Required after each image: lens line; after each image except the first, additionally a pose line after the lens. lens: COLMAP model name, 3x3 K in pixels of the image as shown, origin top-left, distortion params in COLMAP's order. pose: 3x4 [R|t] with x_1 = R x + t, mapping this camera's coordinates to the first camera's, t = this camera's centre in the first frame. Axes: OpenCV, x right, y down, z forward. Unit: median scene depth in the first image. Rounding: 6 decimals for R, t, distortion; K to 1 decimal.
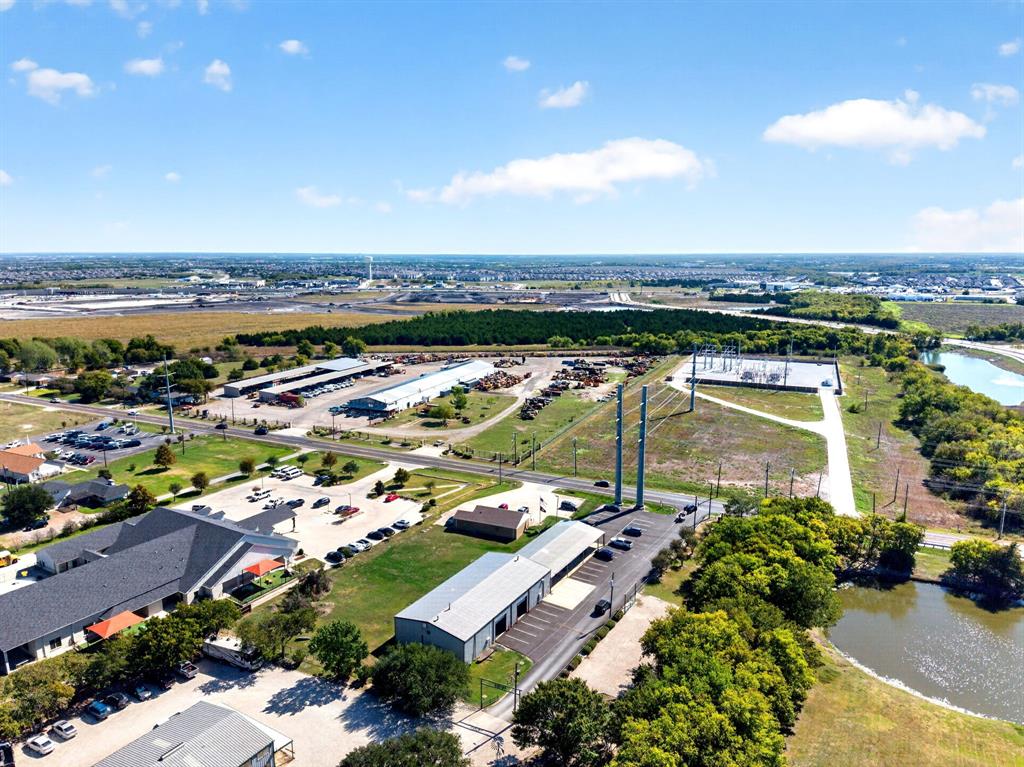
lens RADIAL K [[680.5, 0, 512.0], [0, 680.5, 383.5], [0, 0, 1]] dist [0.119377, -0.135608]
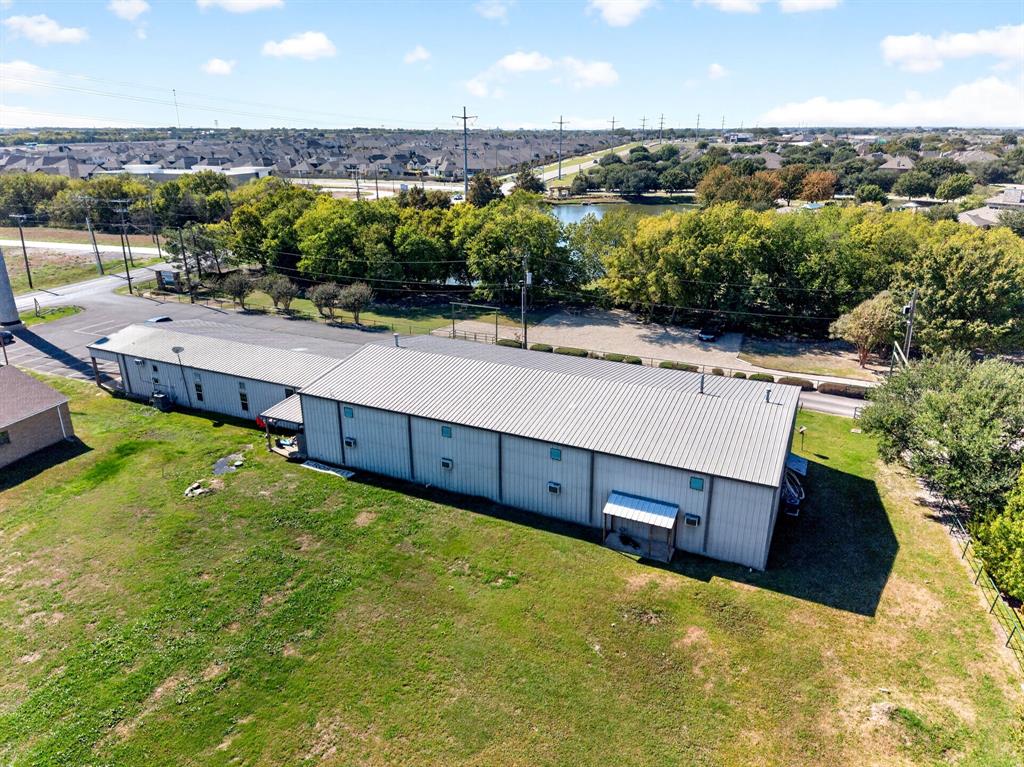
lens RADIAL K [[680.5, 0, 512.0], [0, 680.5, 383.5], [0, 0, 1]] dist [0.119377, -0.135608]
pose [[-0.105517, -0.342951, 0.933408, -0.243824], [0.192109, 0.913936, 0.357513, 0.108828], [-0.975685, 0.217040, -0.030552, 0.666071]]
